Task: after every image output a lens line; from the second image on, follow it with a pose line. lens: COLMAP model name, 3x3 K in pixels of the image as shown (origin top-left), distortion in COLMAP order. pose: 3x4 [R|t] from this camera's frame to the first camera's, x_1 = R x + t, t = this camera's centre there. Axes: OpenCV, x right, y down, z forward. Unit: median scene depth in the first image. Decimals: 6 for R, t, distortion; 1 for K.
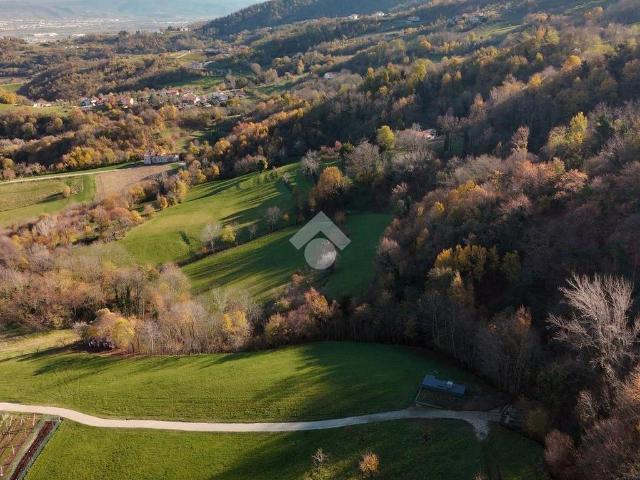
lens RADIAL K [[606.6, 0, 321.4], [0, 606.6, 241.5], [0, 0, 1]] dist [0.023647, 0.000000]
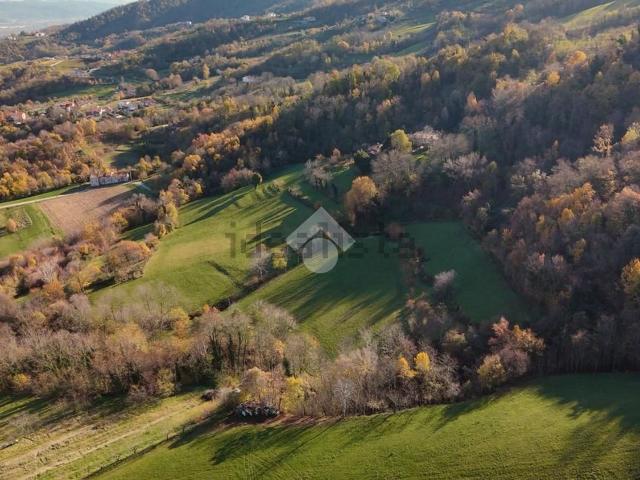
lens RADIAL K [[606.6, 0, 319.4], [0, 606.6, 238.4], [0, 0, 1]] dist [0.023647, 0.000000]
pose [[0.974525, -0.093959, 0.203649, -0.114830], [0.094973, 0.995468, 0.004812, -0.017697], [-0.203179, 0.014652, 0.979032, 0.041053]]
